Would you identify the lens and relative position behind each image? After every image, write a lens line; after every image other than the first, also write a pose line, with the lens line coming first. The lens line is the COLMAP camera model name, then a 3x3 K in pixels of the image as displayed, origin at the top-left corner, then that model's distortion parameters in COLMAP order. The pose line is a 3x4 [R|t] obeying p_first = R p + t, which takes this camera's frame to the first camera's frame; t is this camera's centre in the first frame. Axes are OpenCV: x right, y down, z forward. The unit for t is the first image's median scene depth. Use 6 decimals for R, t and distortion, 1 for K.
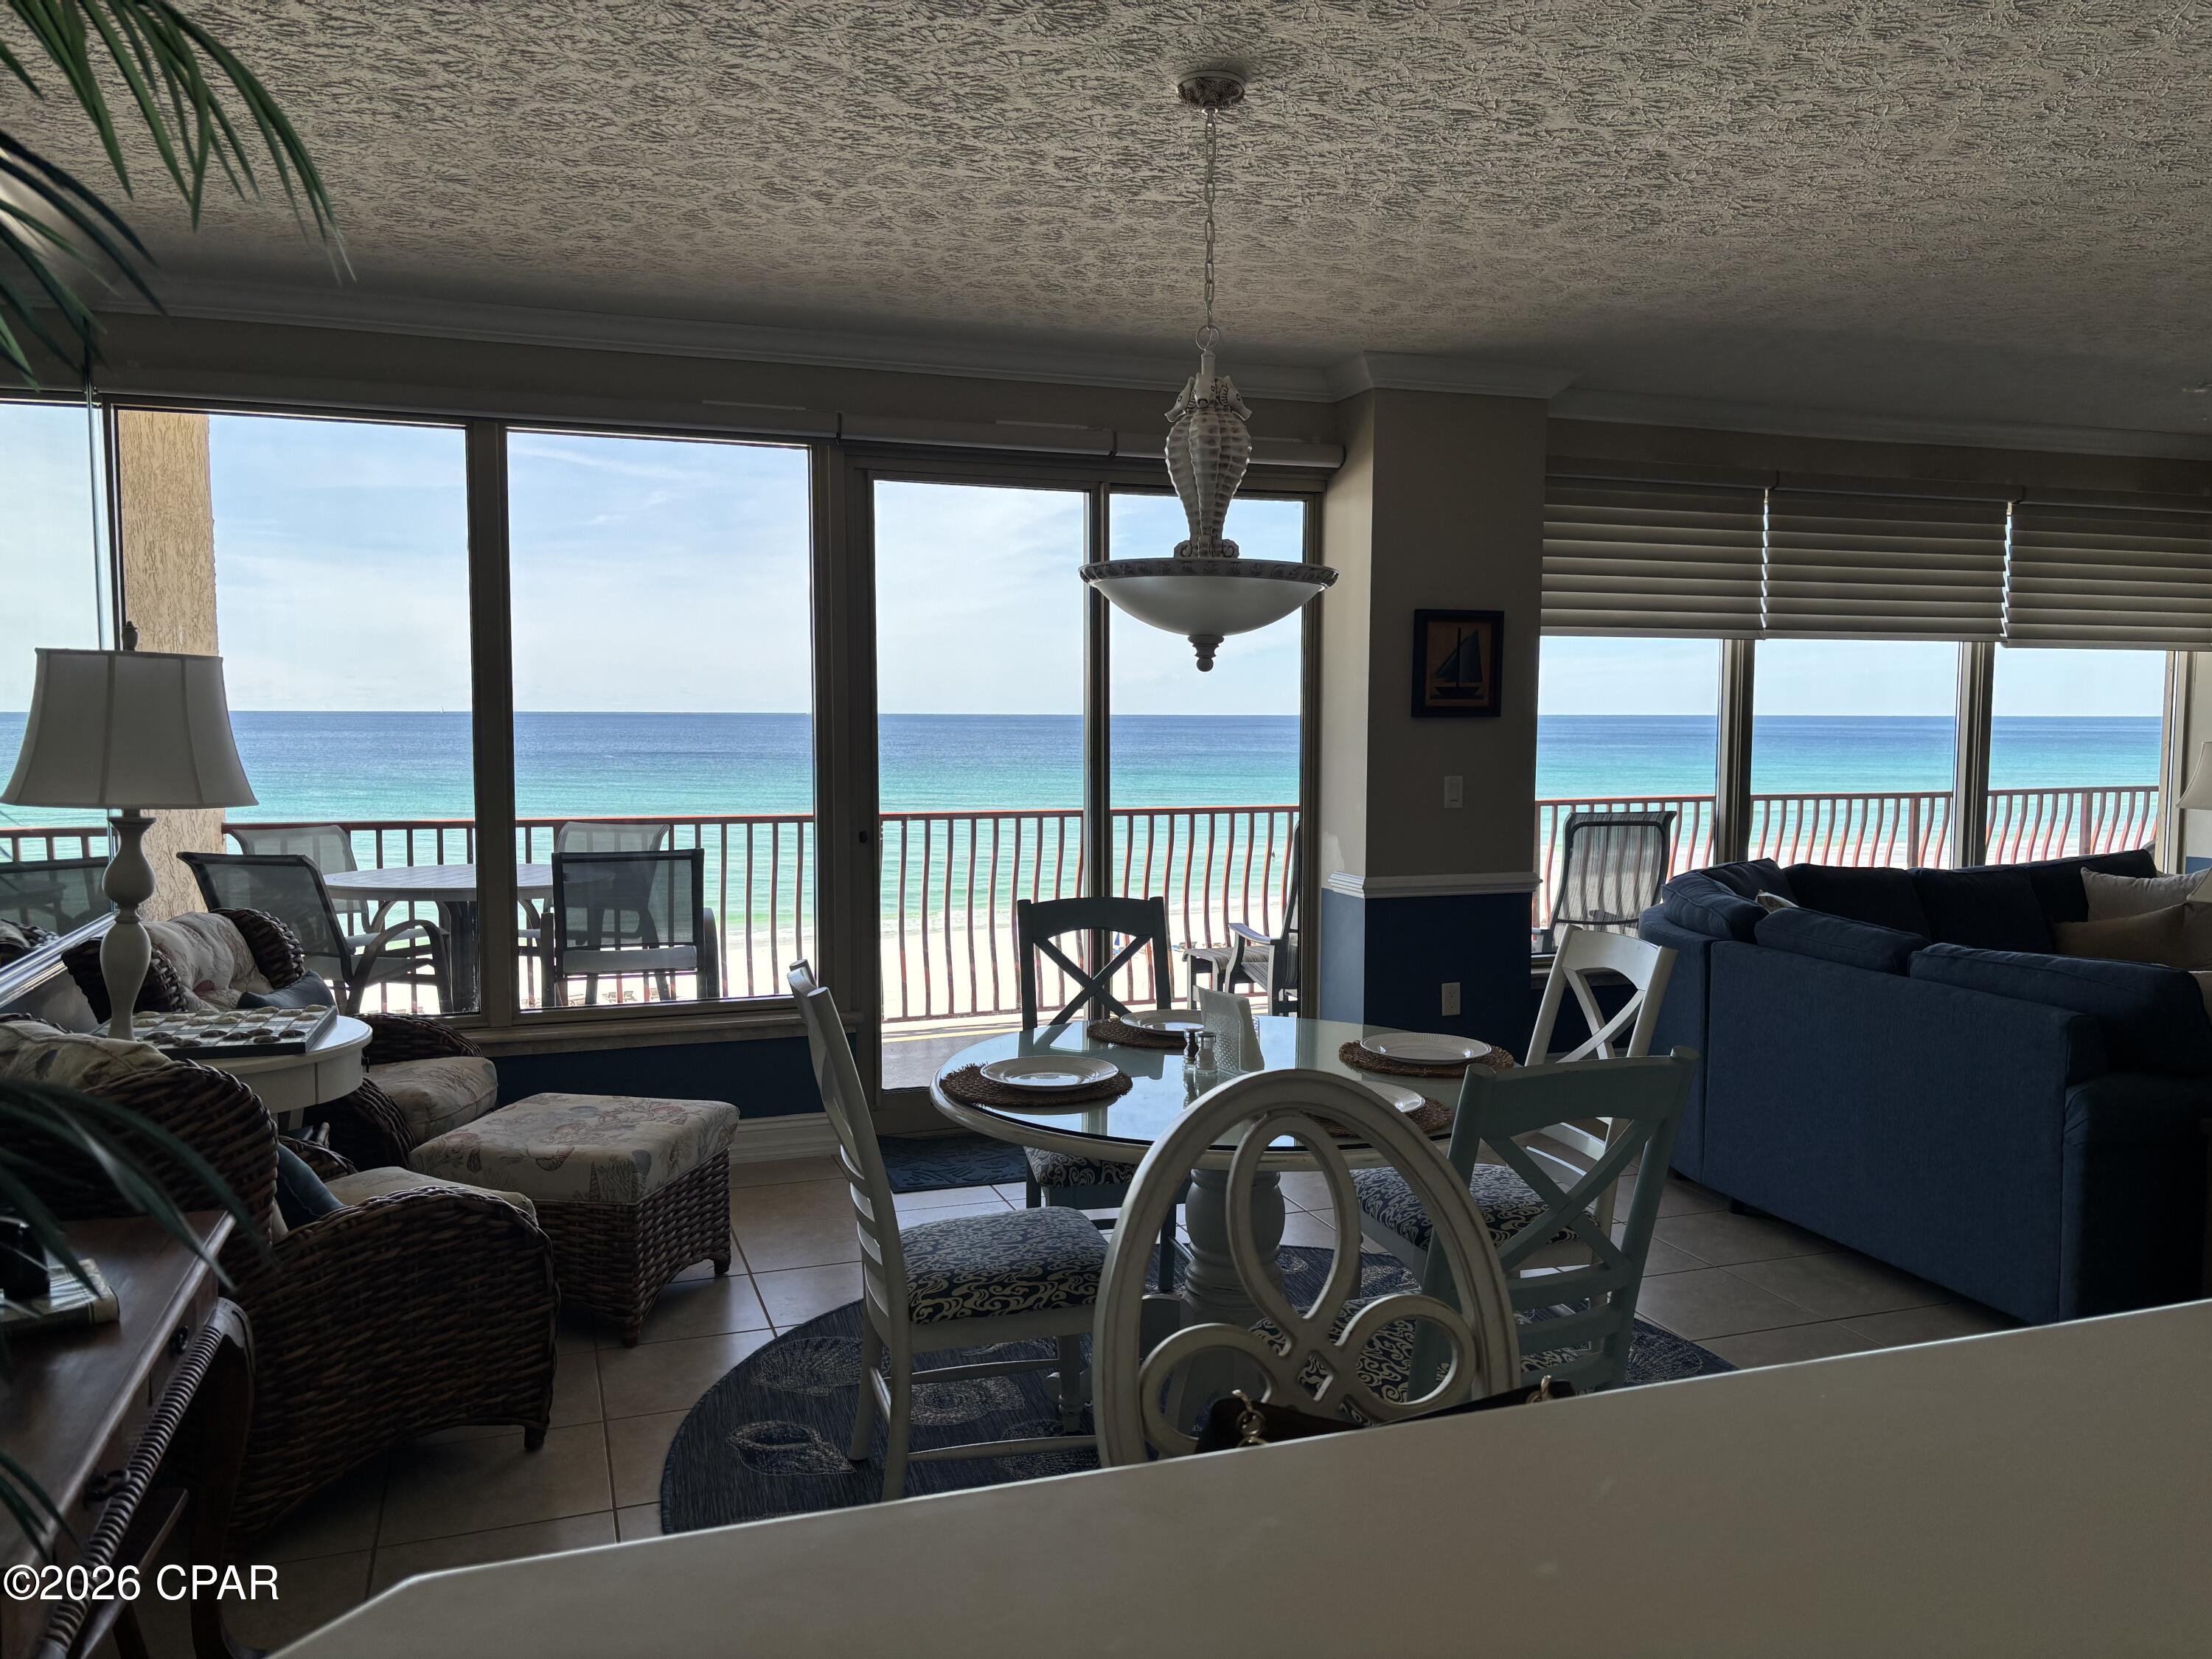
lens RADIAL K [[1681.1, 0, 1106.0], [0, 1681.1, 829.5], [0, 0, 1]] dist [0.043023, -0.001853]
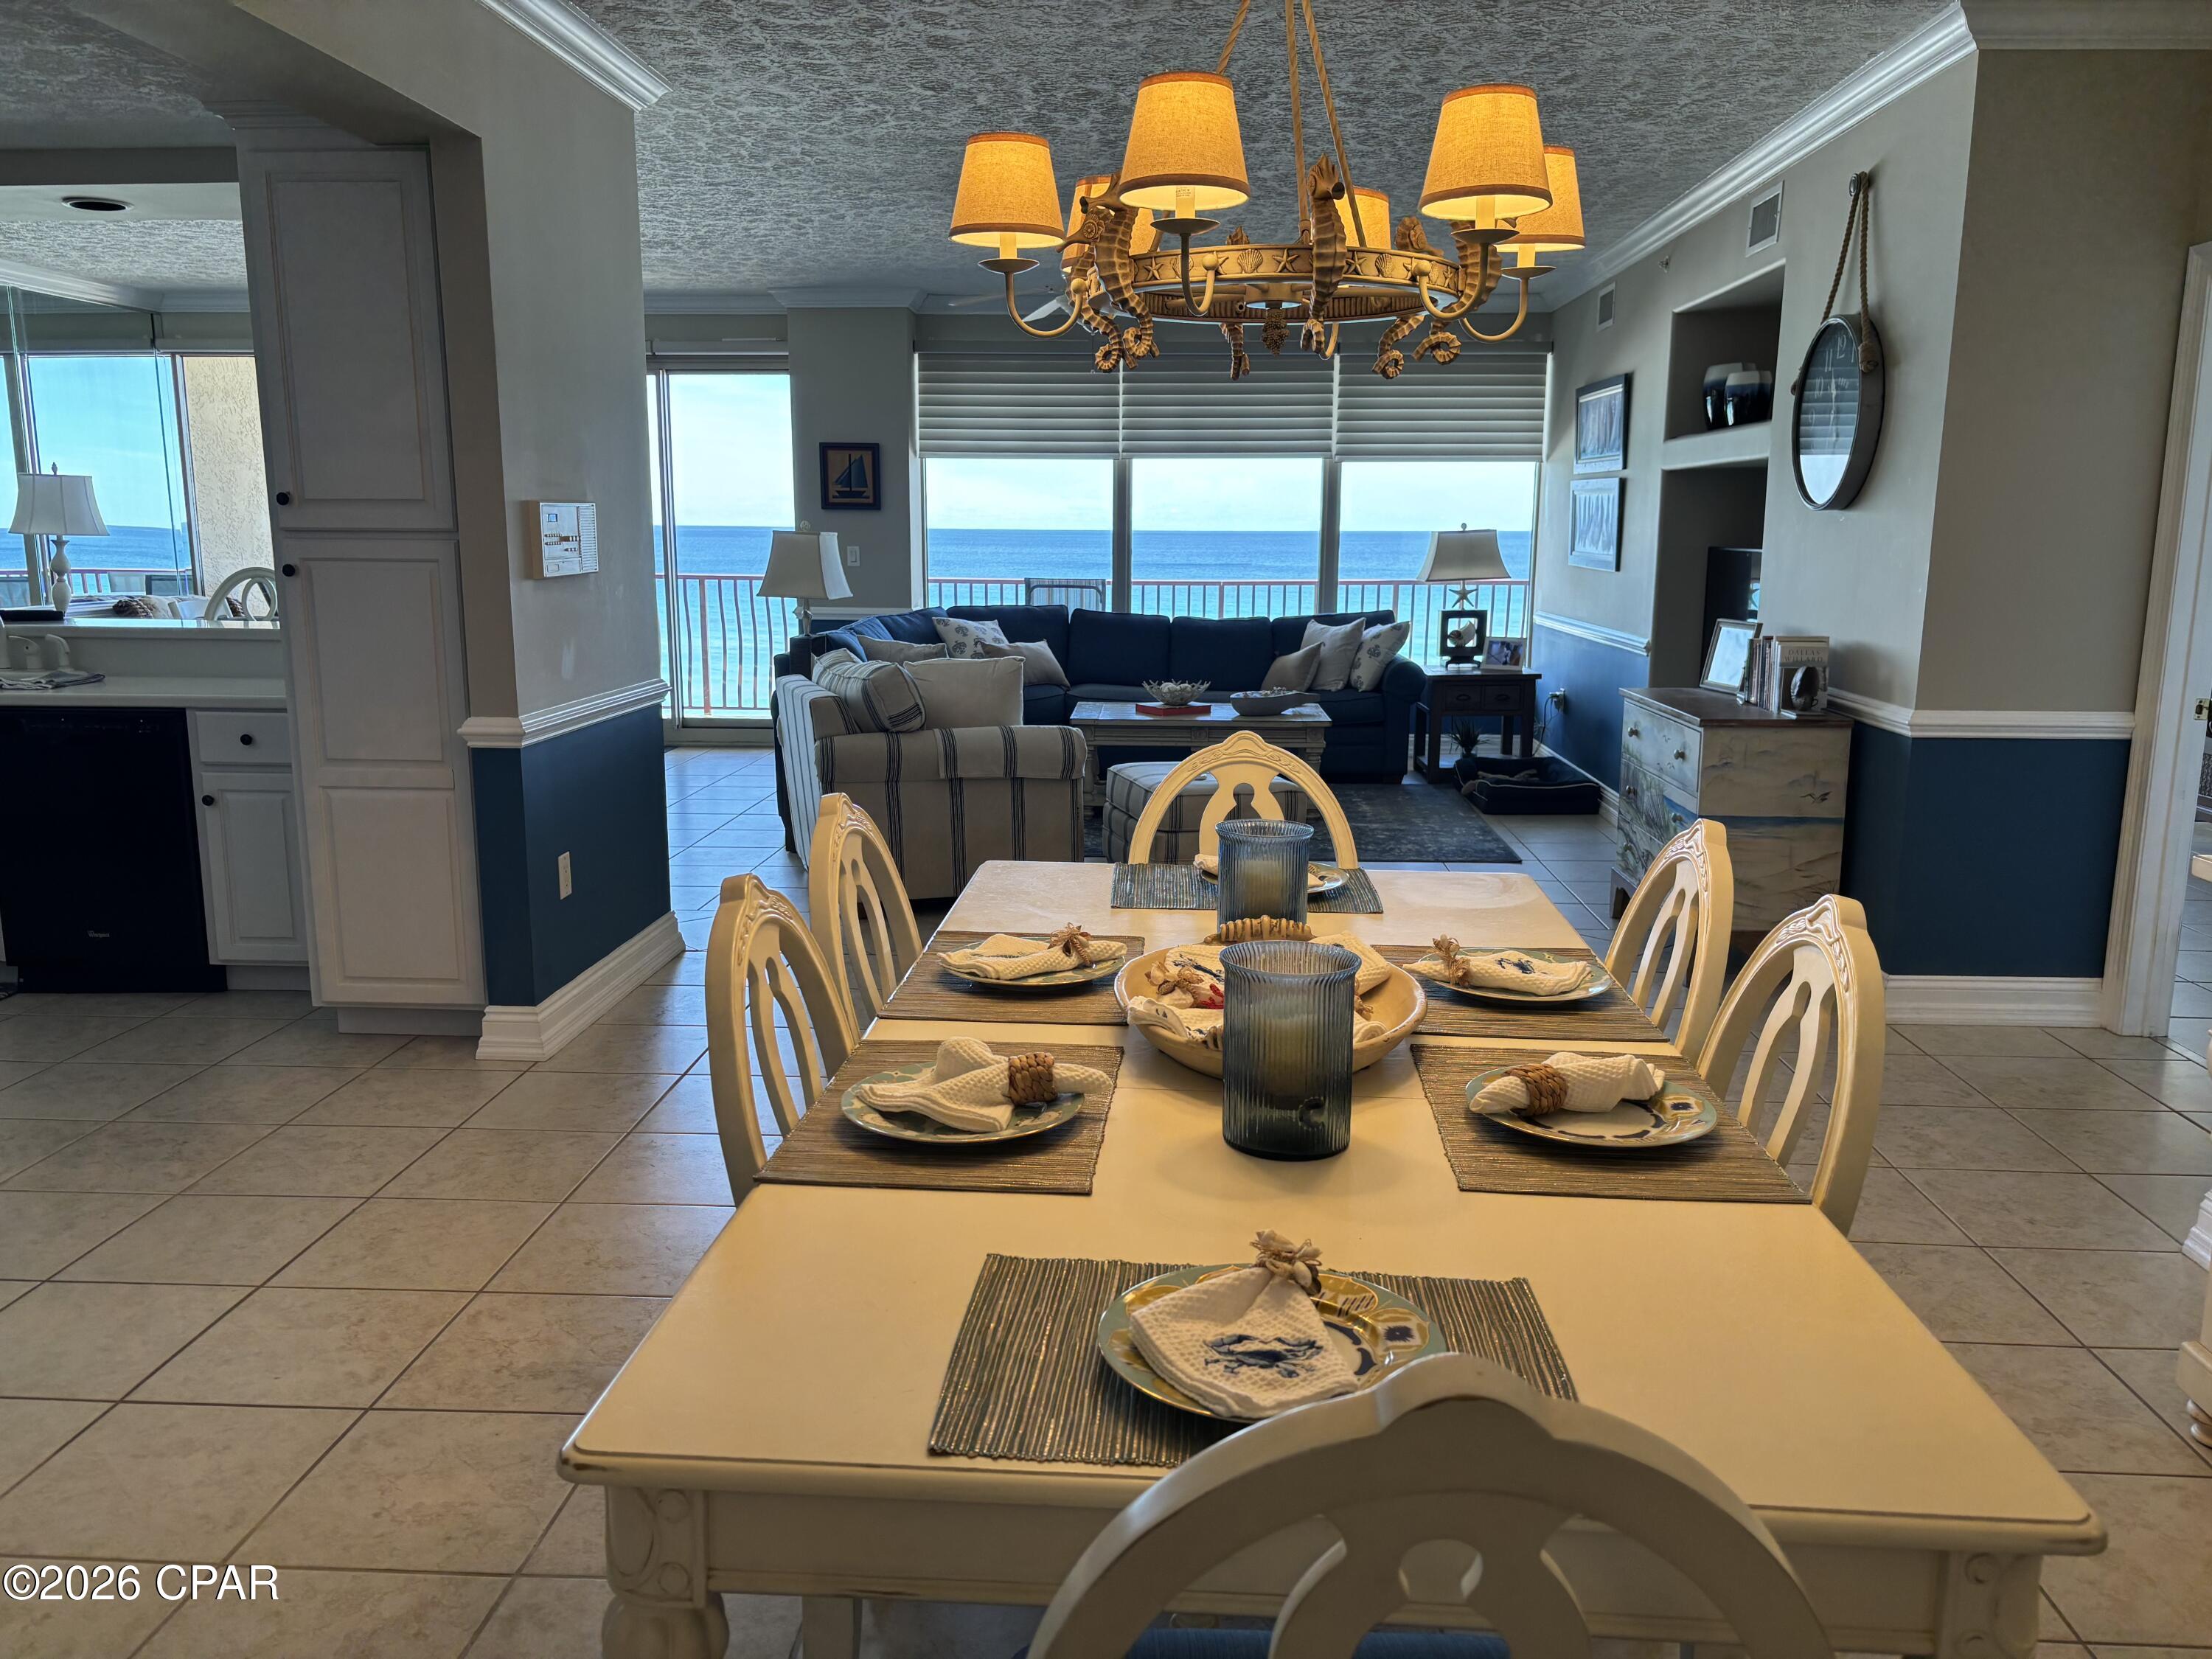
lens RADIAL K [[1681.1, 0, 1106.0], [0, 1681.1, 829.5], [0, 0, 1]] dist [0.043023, -0.001853]
pose [[0.917409, 0.069229, -0.391876, 1.087069], [-0.027941, 0.993527, 0.110106, 0.053497], [0.396962, -0.090063, 0.913405, -0.411107]]
